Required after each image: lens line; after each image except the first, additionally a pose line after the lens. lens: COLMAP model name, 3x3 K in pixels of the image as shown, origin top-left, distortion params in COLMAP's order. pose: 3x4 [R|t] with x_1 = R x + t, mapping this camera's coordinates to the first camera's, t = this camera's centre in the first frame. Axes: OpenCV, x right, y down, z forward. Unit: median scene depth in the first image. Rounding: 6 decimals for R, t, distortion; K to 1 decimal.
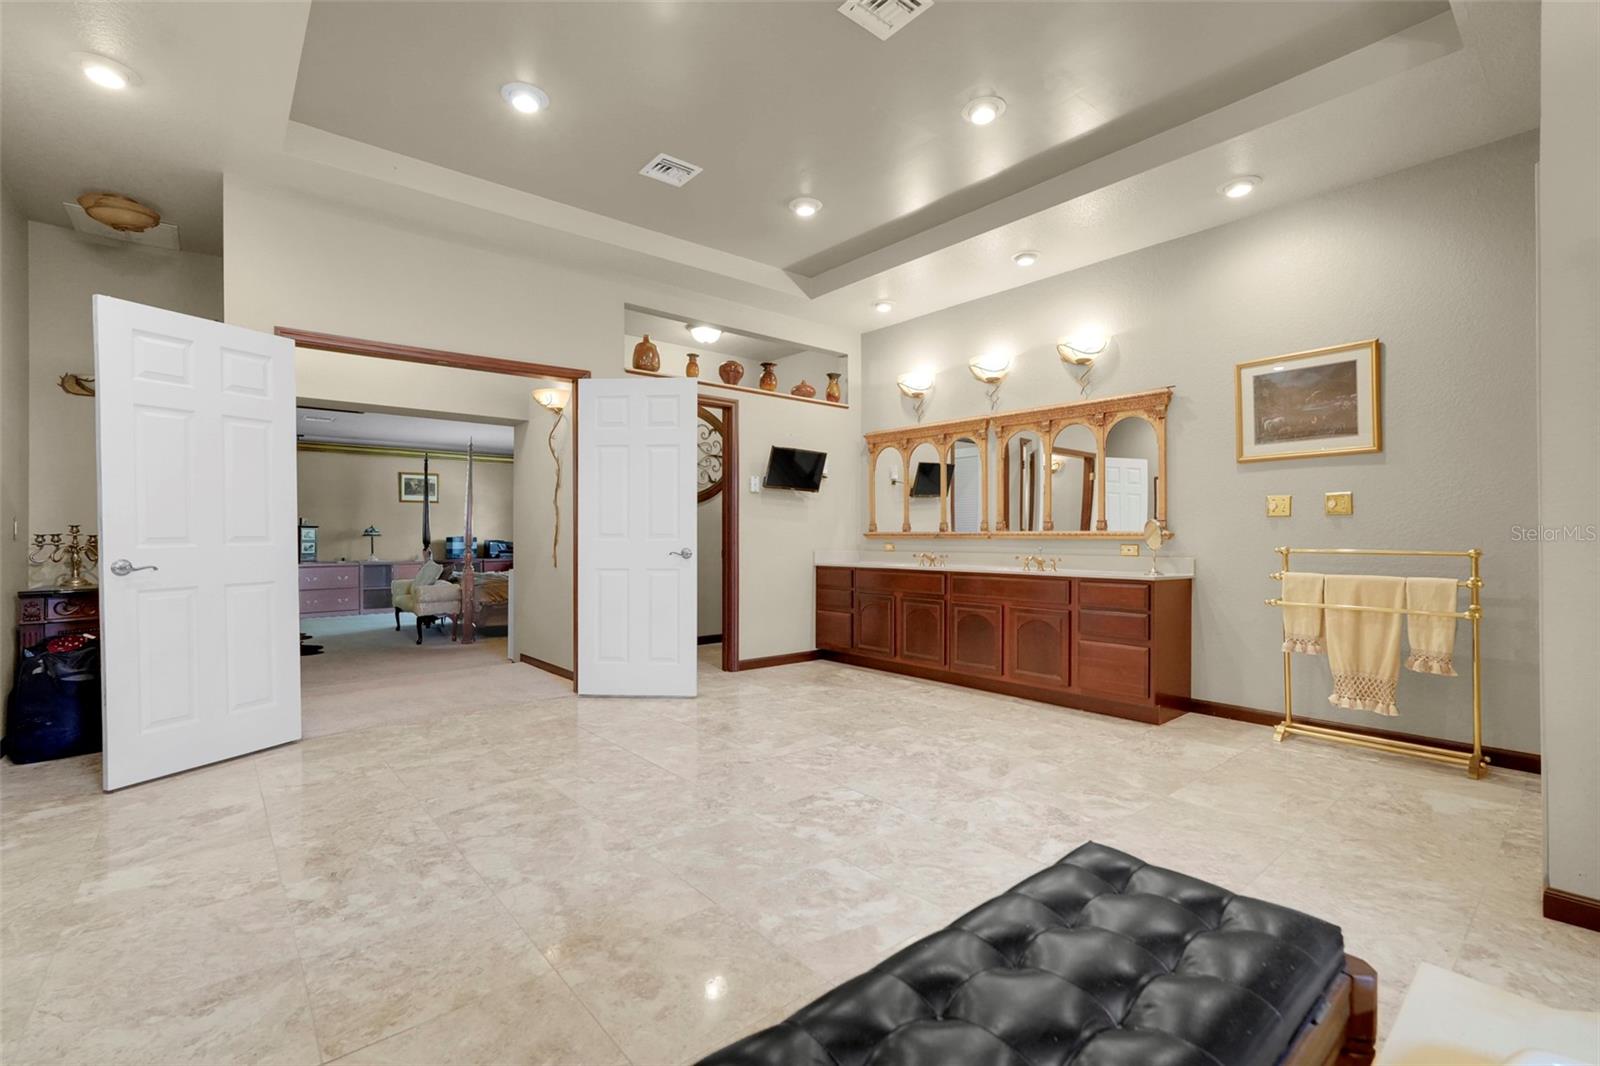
lens RADIAL K [[700.6, 0, 798.8], [0, 700.6, 533.9], [0, 0, 1]] dist [-0.022371, 0.012016]
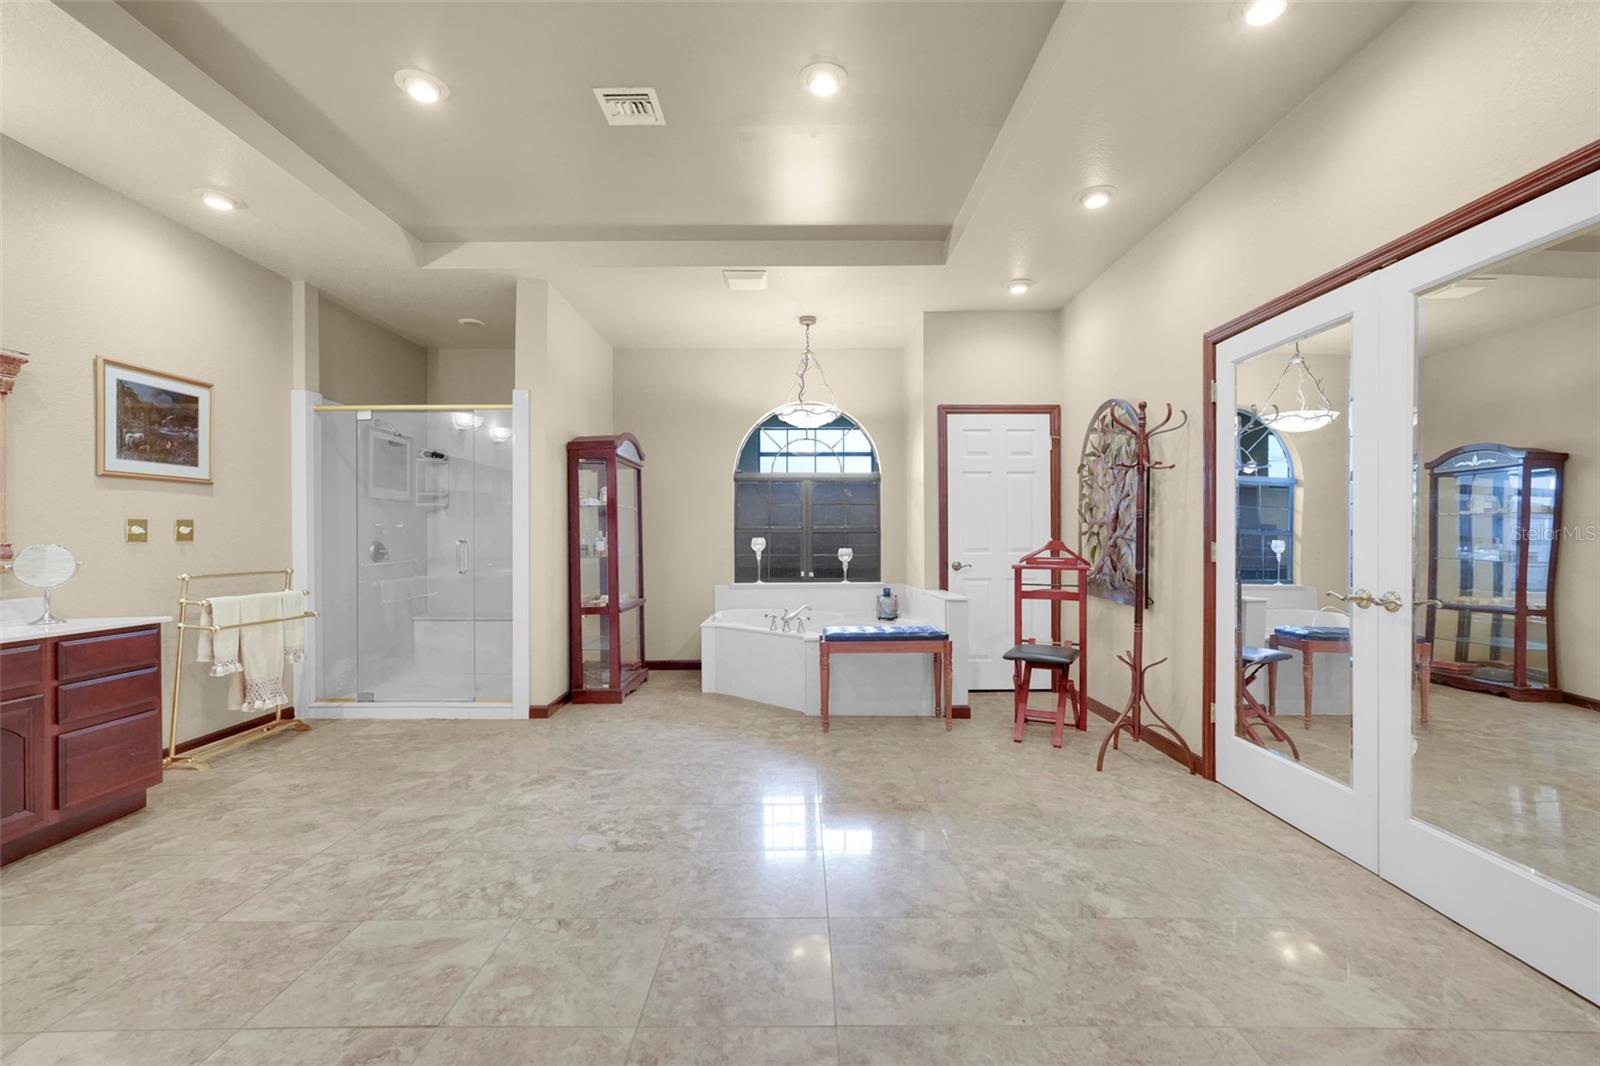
lens RADIAL K [[700.6, 0, 798.8], [0, 700.6, 533.9], [0, 0, 1]] dist [-0.022371, 0.012016]
pose [[-0.760438, 0.009987, 0.649333, -0.676009], [0.004042, 0.999935, -0.010646, -0.026819], [-0.649397, -0.005471, -0.760429, 1.370267]]
